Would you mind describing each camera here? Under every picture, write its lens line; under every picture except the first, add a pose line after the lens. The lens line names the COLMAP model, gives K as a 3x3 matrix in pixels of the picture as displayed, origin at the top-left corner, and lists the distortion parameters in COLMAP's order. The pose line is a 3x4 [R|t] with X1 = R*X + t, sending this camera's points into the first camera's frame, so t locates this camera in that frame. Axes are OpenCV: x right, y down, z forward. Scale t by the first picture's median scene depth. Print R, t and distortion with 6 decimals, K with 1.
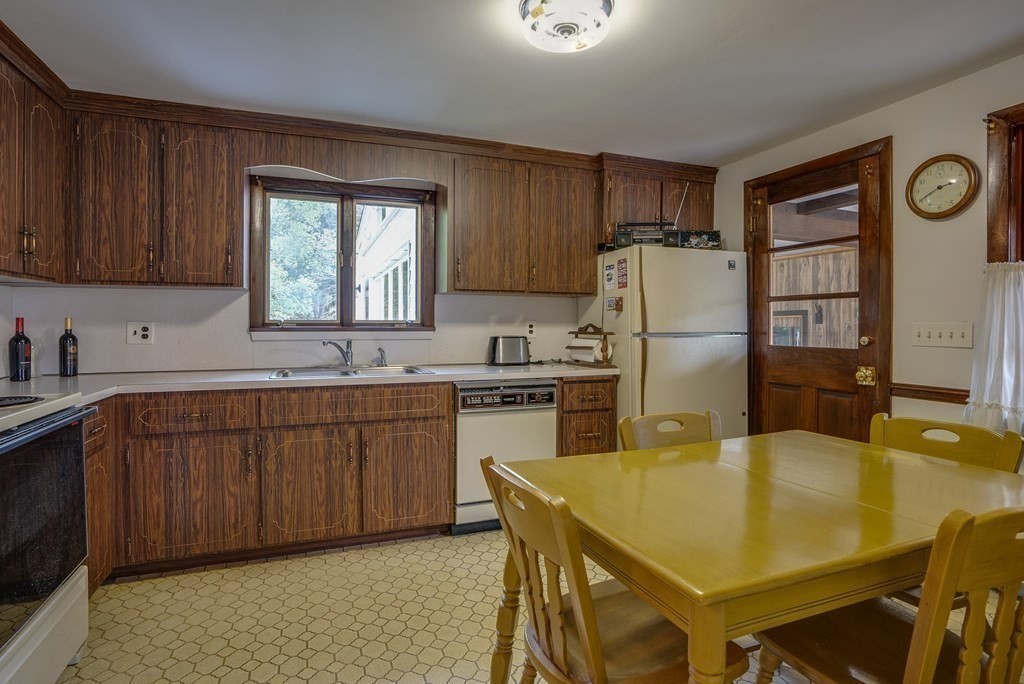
lens RADIAL K [[493.4, 0, 512.0], [0, 493.4, 342.0], [0, 0, 1]] dist [-0.048543, 0.000859]
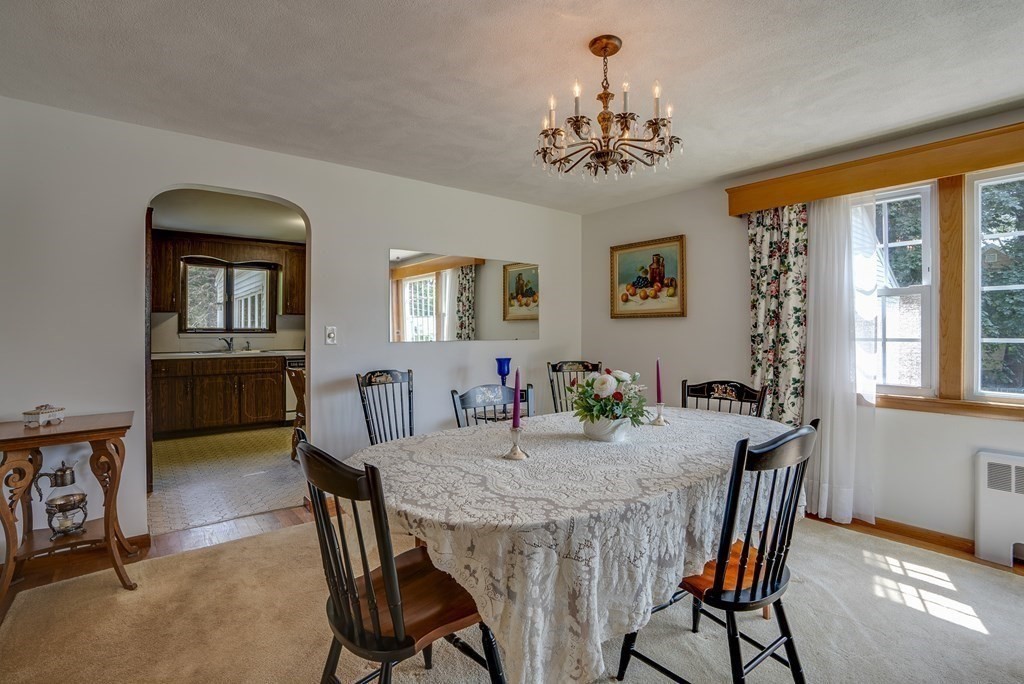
lens RADIAL K [[591.8, 0, 512.0], [0, 591.8, 342.0], [0, 0, 1]] dist [-0.005448, -0.000571]
pose [[0.980439, -0.005171, 0.196755, 0.349988], [0.007543, 0.999908, -0.011309, 0.054082], [-0.196679, 0.012572, 0.980387, -1.746019]]
